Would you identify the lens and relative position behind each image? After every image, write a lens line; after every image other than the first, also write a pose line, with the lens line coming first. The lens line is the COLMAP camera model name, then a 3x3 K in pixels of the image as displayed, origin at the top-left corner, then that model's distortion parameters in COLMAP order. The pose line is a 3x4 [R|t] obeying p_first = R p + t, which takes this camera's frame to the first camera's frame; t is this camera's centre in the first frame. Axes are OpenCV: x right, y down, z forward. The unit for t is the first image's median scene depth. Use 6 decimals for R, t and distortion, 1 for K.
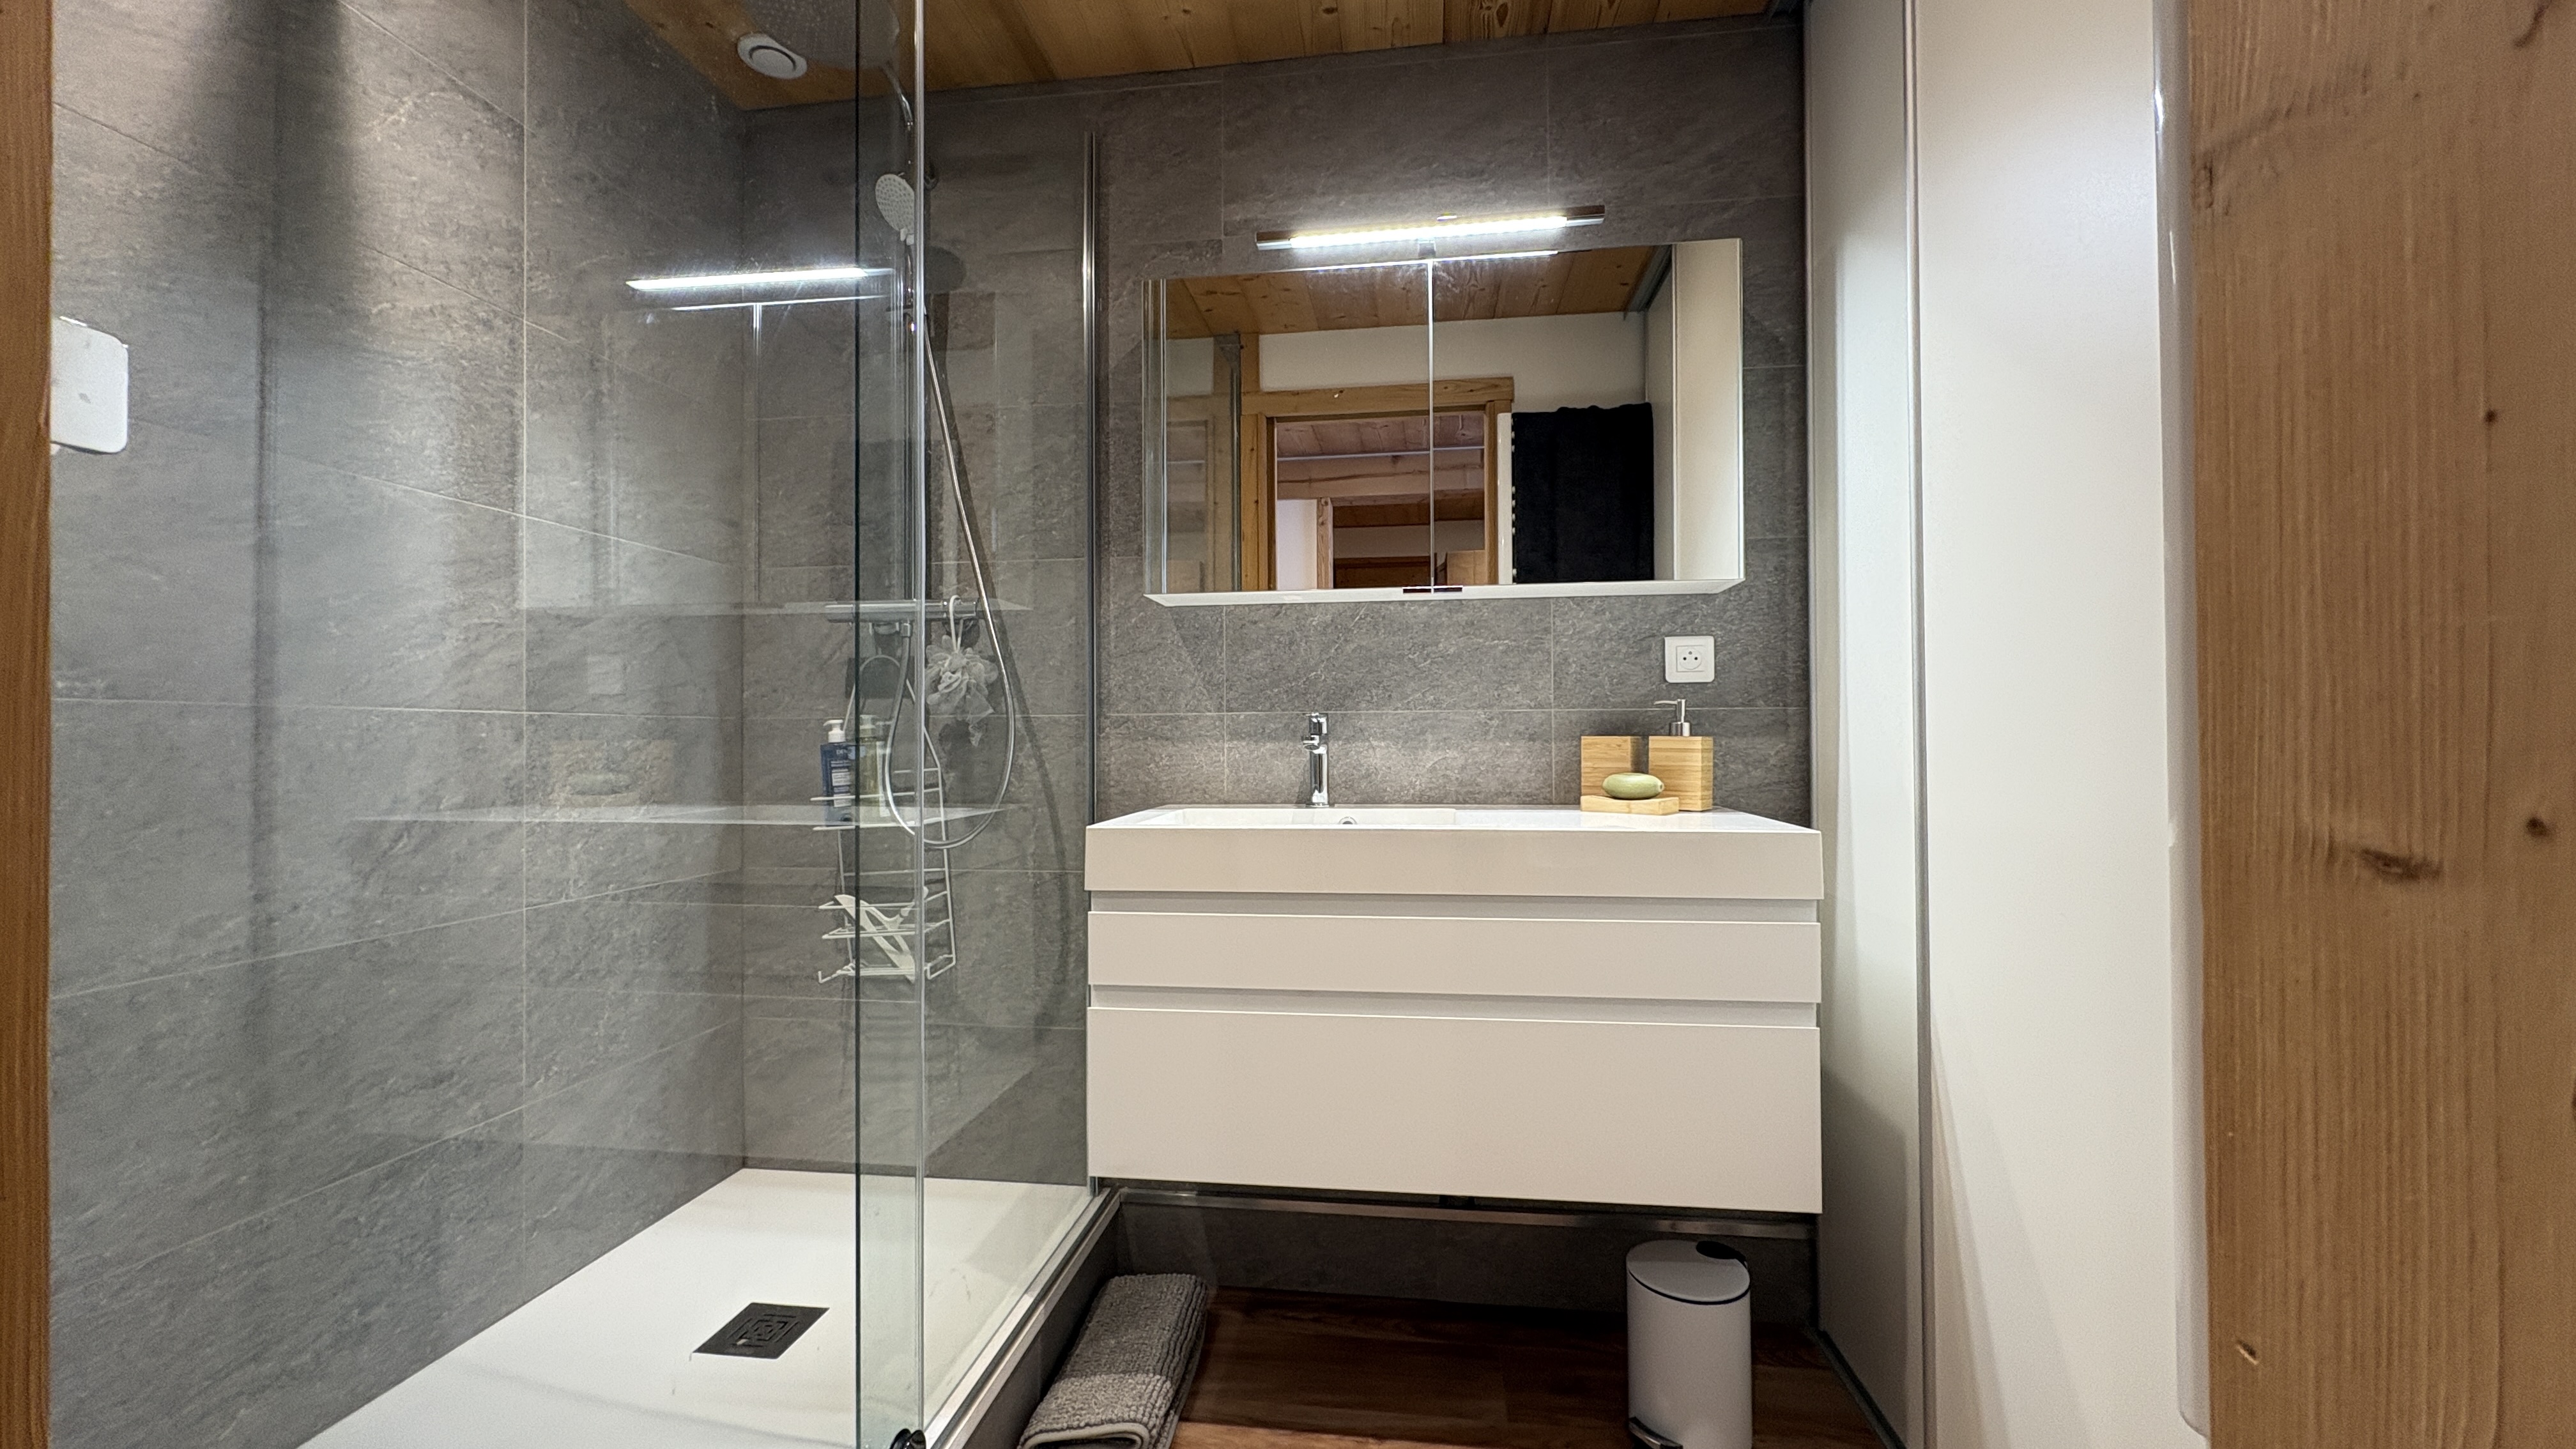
lens RADIAL K [[1022.6, 0, 1294.0], [0, 1022.6, 731.5], [0, 0, 1]] dist [-0.001773, 0.001138]
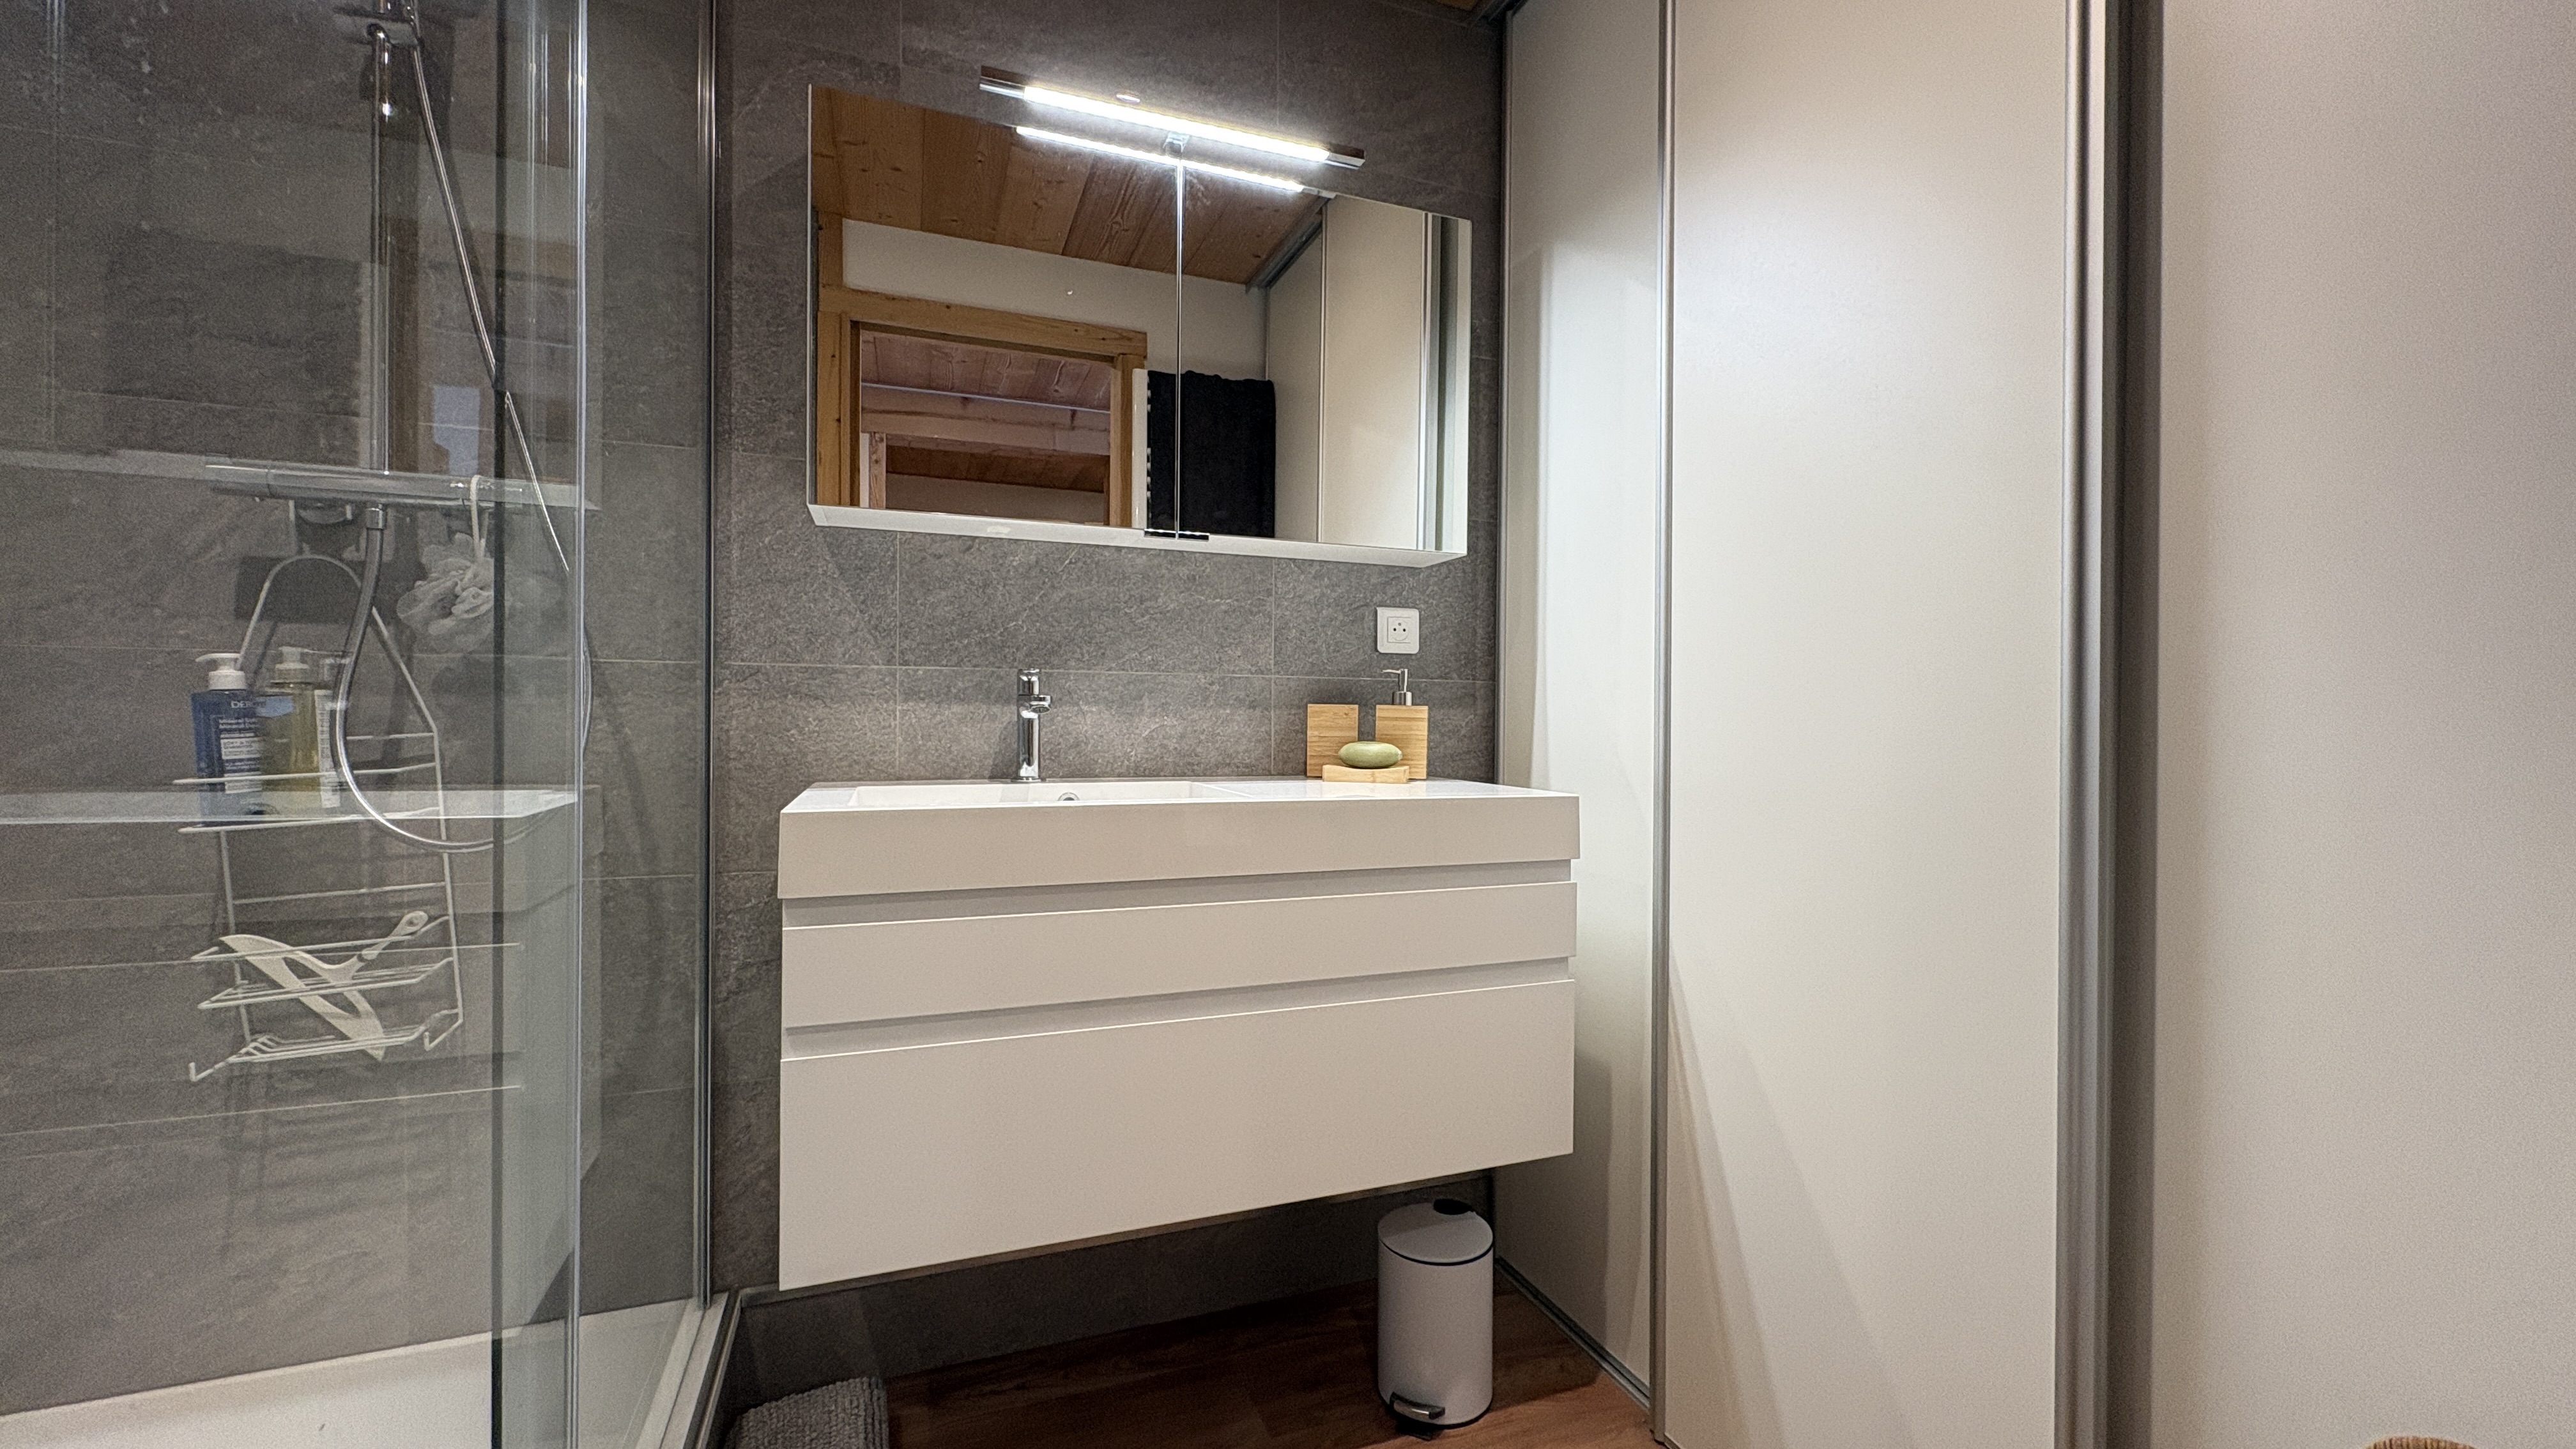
lens RADIAL K [[1022.6, 0, 1288.8], [0, 1022.6, 732.6], [0, 0, 1]] dist [-0.001773, 0.001138]
pose [[0.877044, 0.008706, 0.480332, -0.185843], [-0.017376, 0.999756, 0.013607, 0.017598], [-0.480097, -0.020280, 0.876981, 0.154905]]
